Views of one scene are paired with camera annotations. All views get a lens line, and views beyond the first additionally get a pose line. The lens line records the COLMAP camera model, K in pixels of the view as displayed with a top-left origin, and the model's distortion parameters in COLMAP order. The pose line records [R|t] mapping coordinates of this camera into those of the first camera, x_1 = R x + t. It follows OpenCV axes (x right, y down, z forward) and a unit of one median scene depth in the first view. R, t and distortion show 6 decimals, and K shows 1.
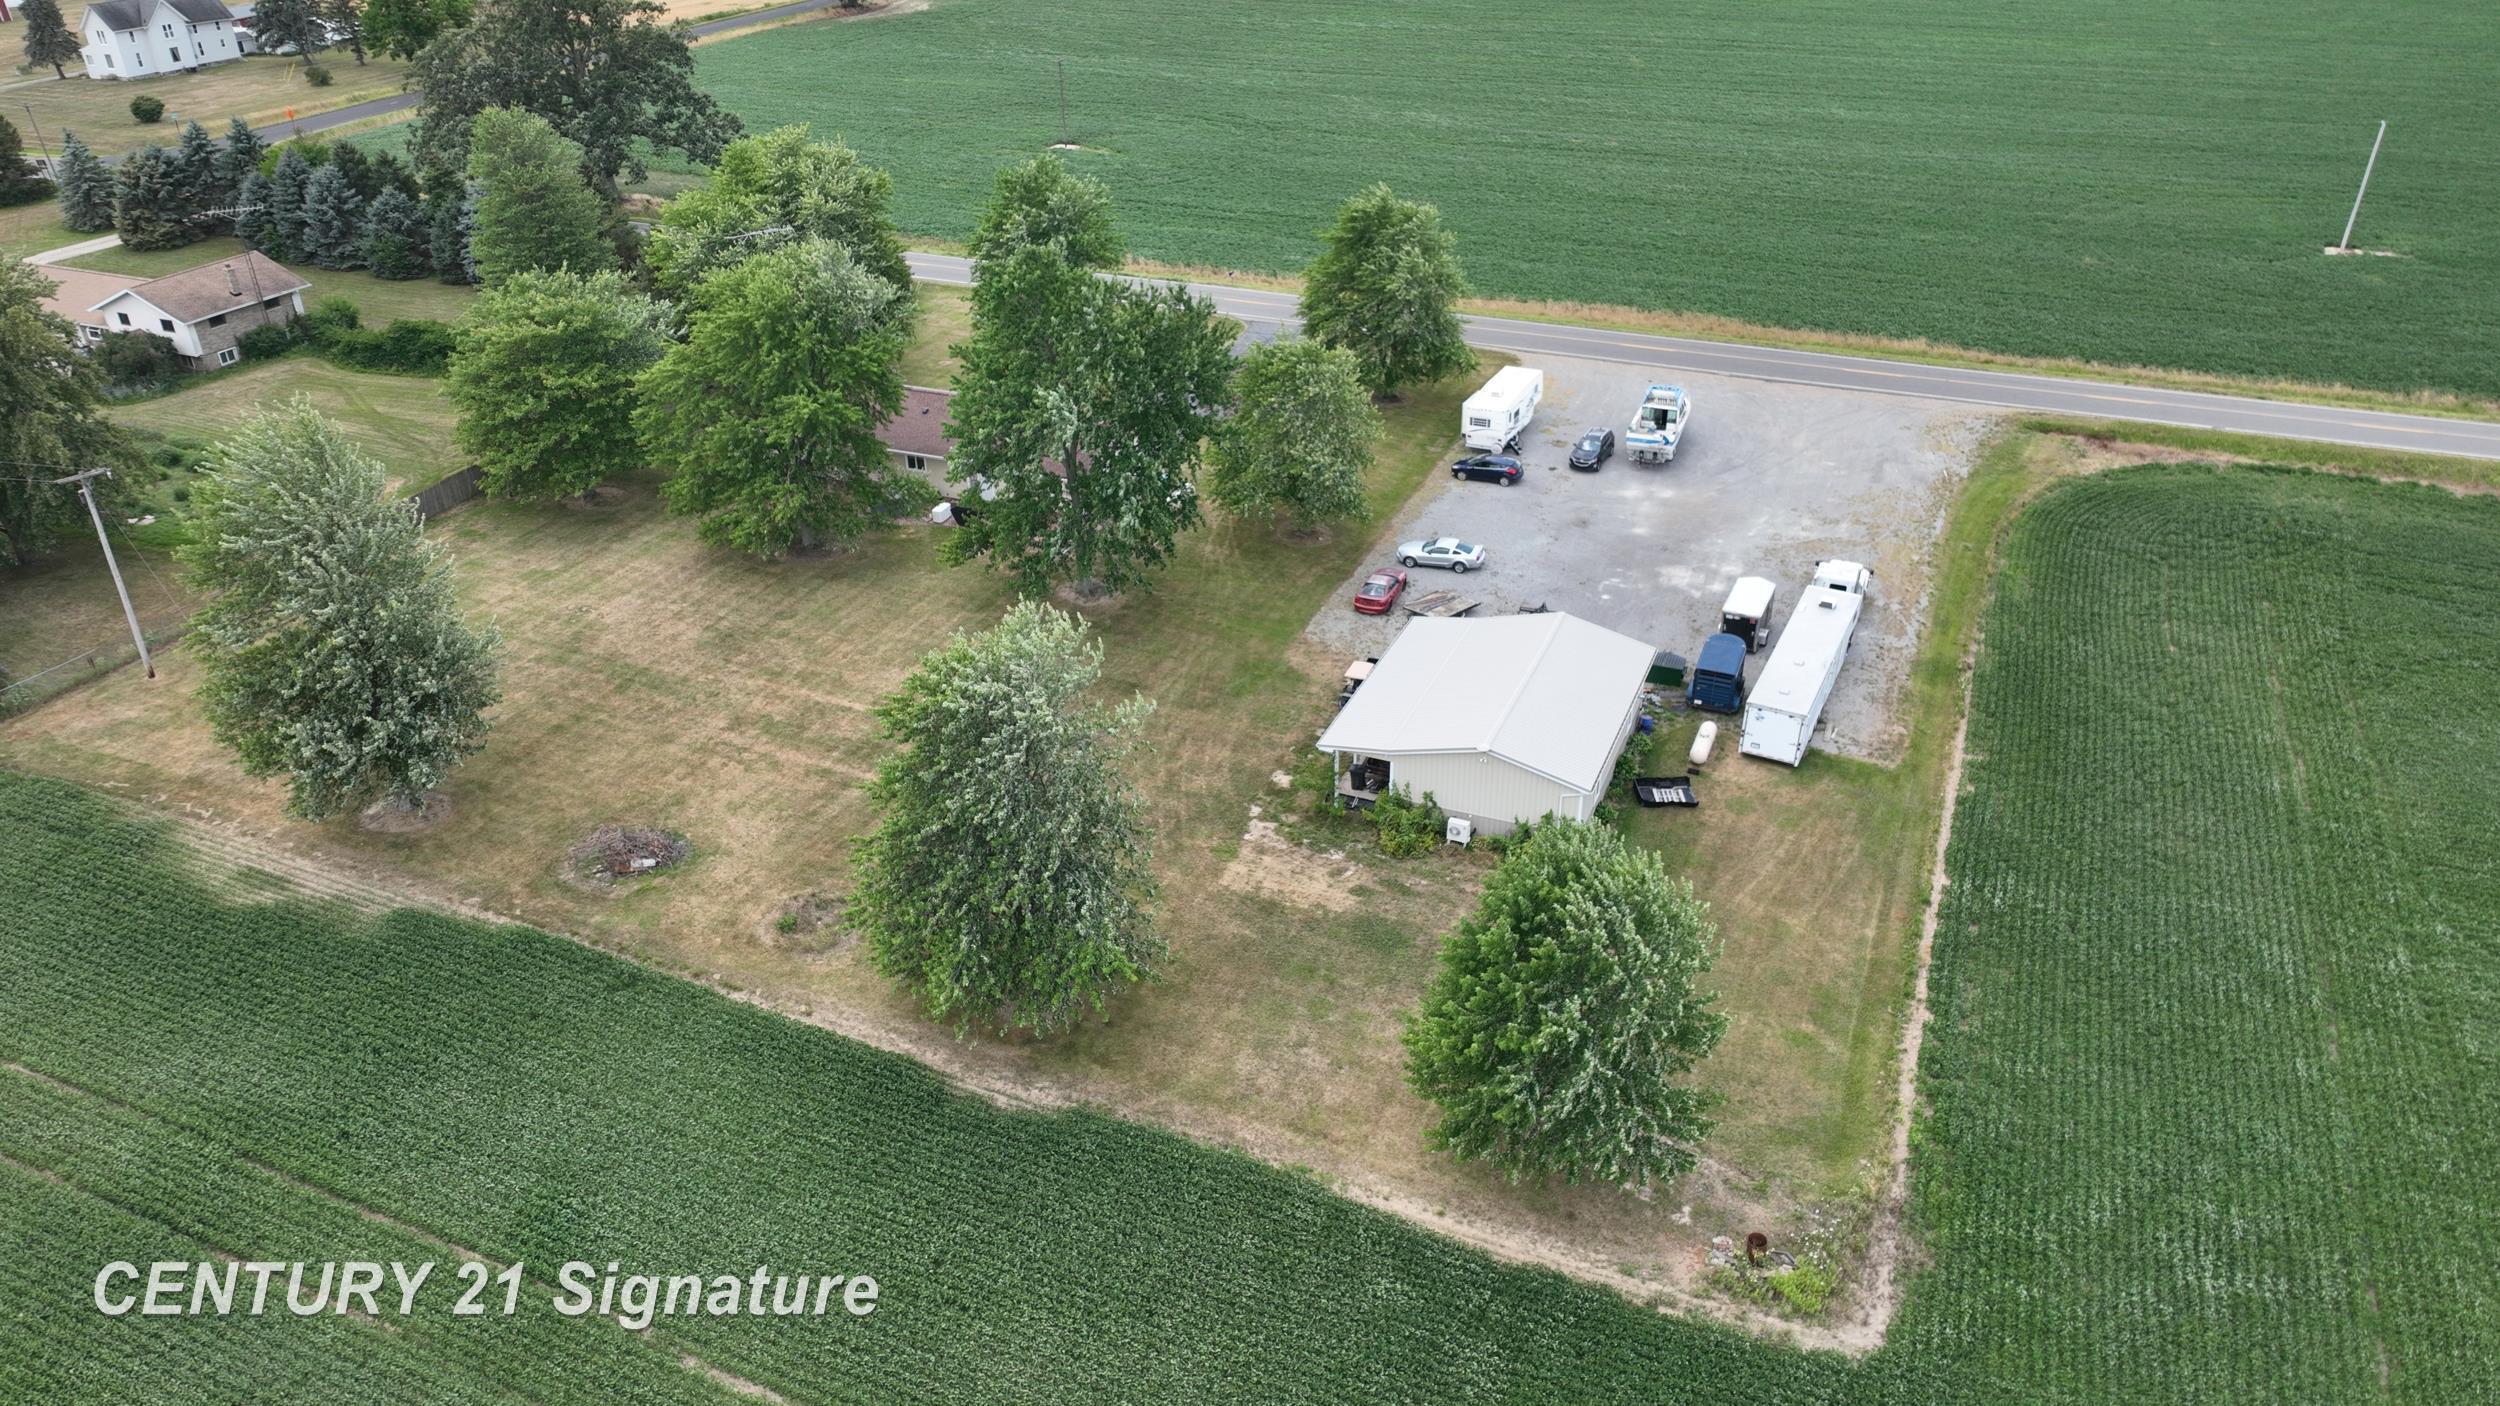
lens RADIAL K [[1756.3, 0, 1250.0], [0, 1756.3, 703.0], [0, 0, 1]] dist [0.003807, 0.013417]
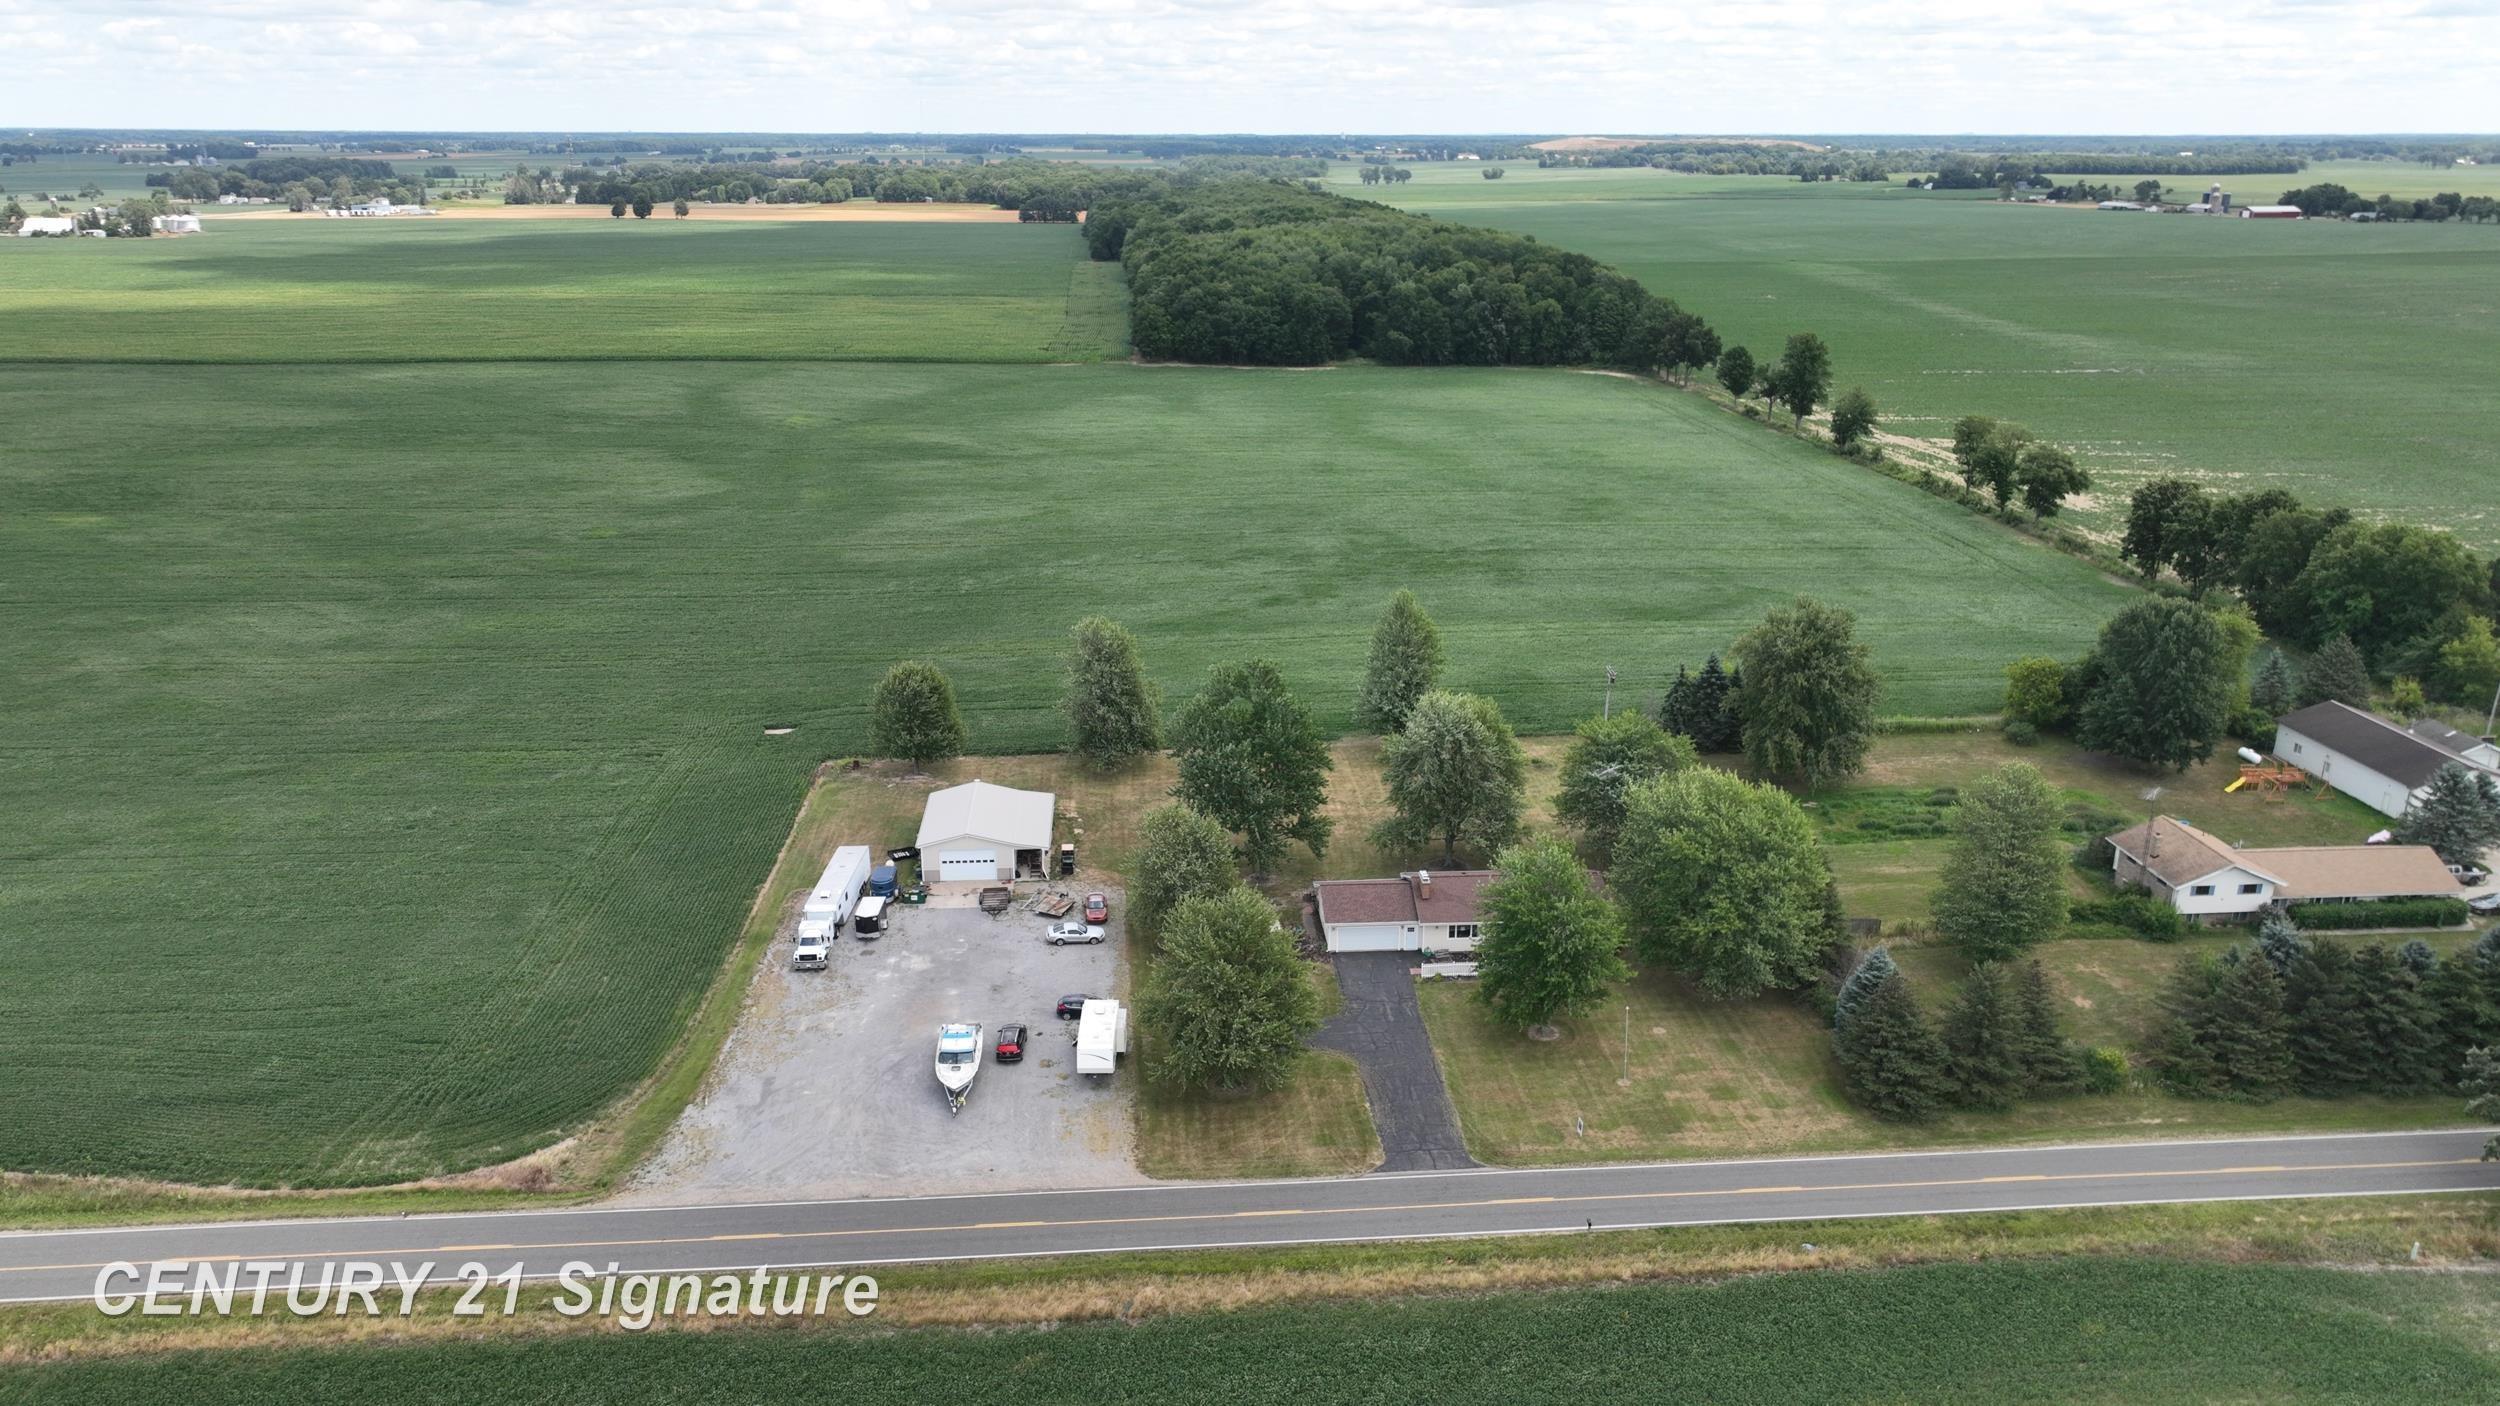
lens RADIAL K [[1756.3, 0, 1250.0], [0, 1756.3, 703.0], [0, 0, 1]] dist [0.003807, 0.013417]
pose [[-0.890607, 0.151396, -0.428834, 0.719989], [-0.214379, 0.691853, 0.689478, -1.572695], [0.401075, 0.705987, -0.583713, 2.196471]]
